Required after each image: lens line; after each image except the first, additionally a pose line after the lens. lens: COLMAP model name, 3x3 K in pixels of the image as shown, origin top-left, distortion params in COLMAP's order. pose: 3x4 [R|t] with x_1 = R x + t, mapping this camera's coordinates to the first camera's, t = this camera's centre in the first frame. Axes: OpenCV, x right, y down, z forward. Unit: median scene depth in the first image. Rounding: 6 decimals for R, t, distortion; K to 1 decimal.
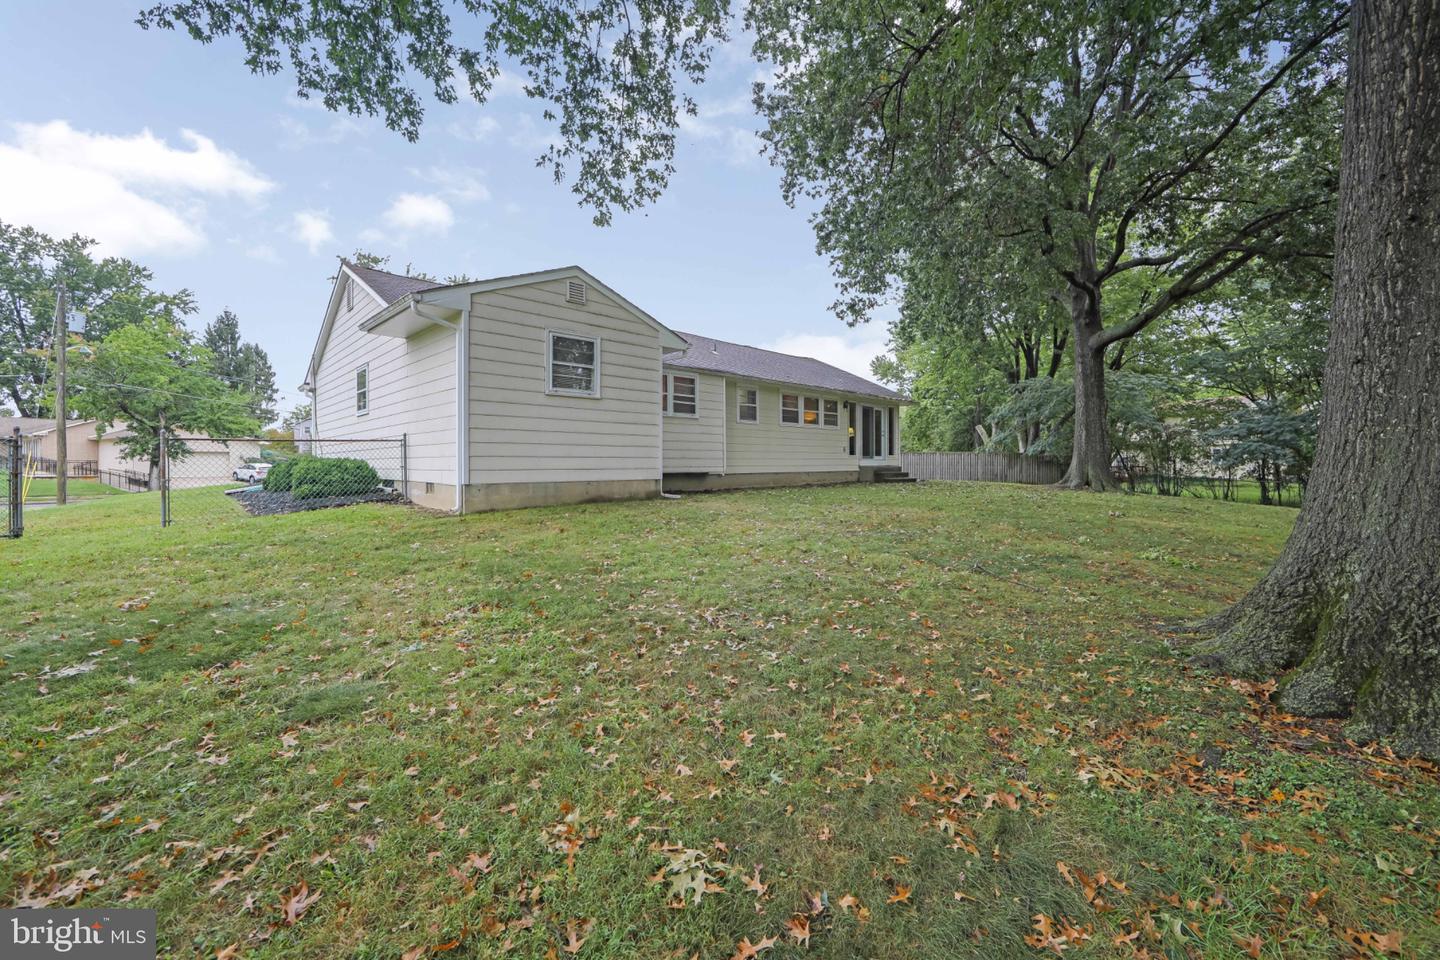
lens RADIAL K [[569.1, 0, 720.6], [0, 569.1, 469.3], [0, 0, 1]] dist [-0.000908, -0.000019]
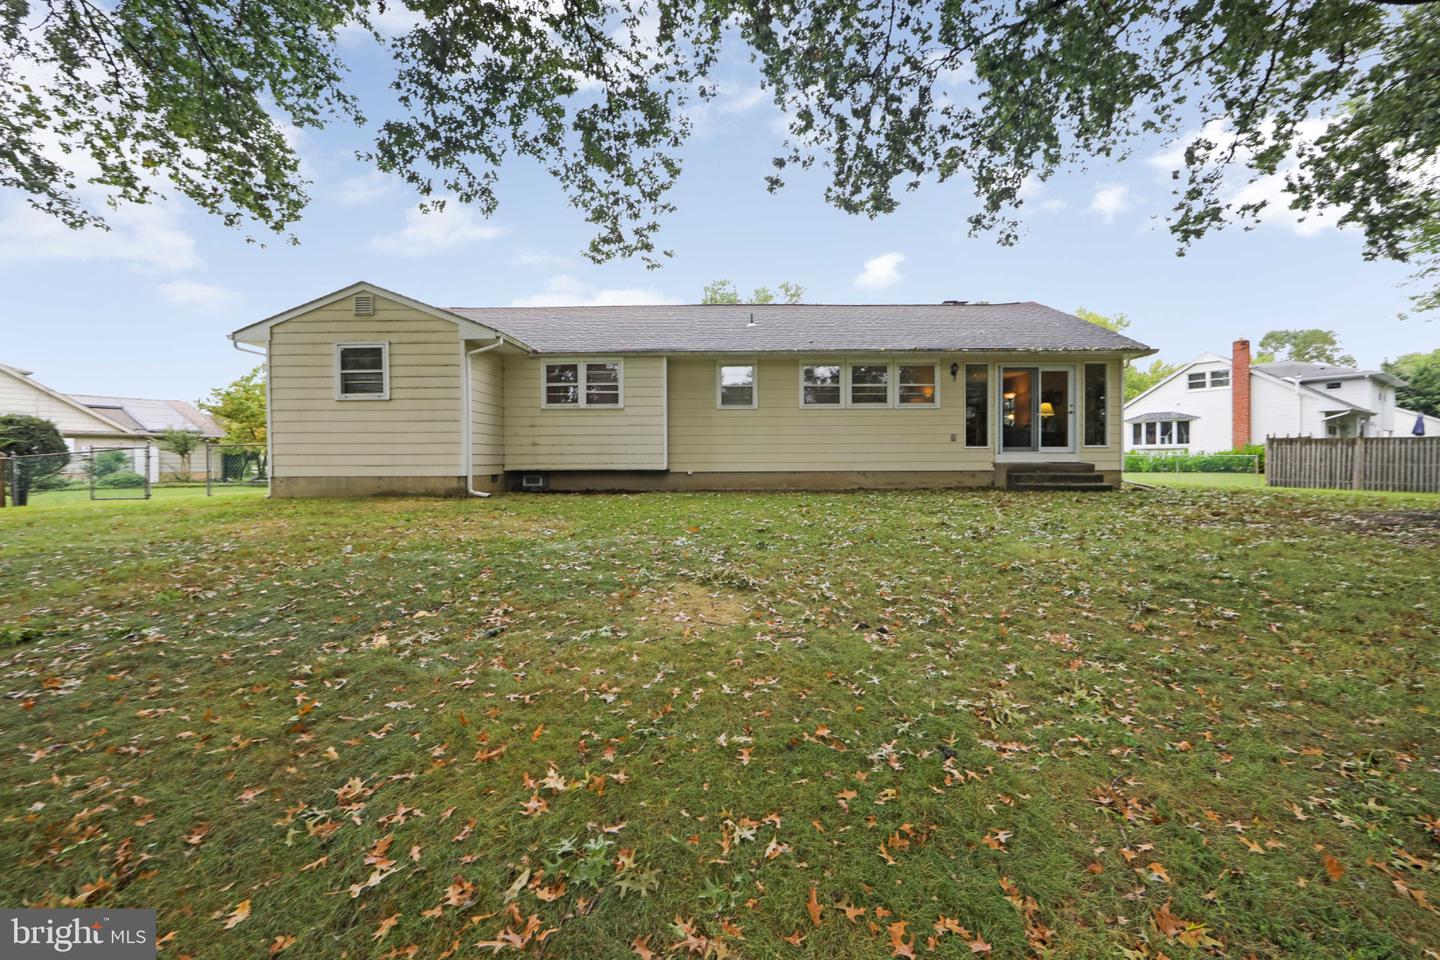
lens RADIAL K [[569.1, 0, 720.6], [0, 569.1, 469.3], [0, 0, 1]] dist [-0.000908, -0.000019]
pose [[0.699177, 0.015264, -0.714786, 0.990535], [-0.005604, 0.999858, 0.015869, -0.014068], [0.714927, -0.007089, 0.699163, 0.697941]]
